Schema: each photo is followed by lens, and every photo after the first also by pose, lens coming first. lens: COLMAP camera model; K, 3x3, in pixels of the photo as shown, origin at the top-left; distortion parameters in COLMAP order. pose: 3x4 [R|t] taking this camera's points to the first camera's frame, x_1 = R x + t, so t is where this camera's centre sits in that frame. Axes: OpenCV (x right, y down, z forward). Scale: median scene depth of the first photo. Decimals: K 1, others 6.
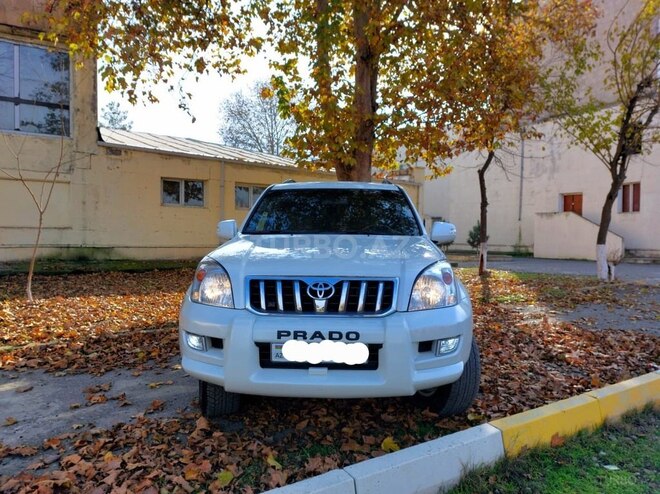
lens RADIAL K [[466.3, 0, 330.0], [0, 466.3, 247.0], [0, 0, 1]] dist [0.042661, -0.004446]
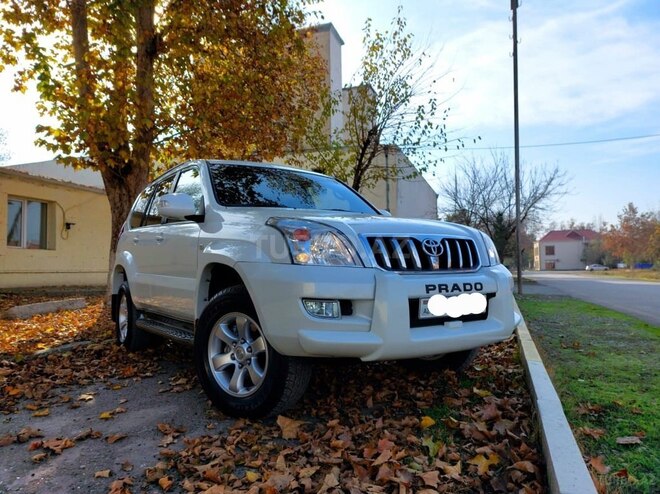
lens RADIAL K [[472.9, 0, 329.9], [0, 472.9, 250.9], [0, 0, 1]] dist [0.029995, -0.001293]
pose [[0.802656, 0.002435, 0.596437, -0.825844], [0.034409, 0.998137, -0.050381, 0.149648], [-0.595448, 0.060962, 0.801077, 0.338949]]
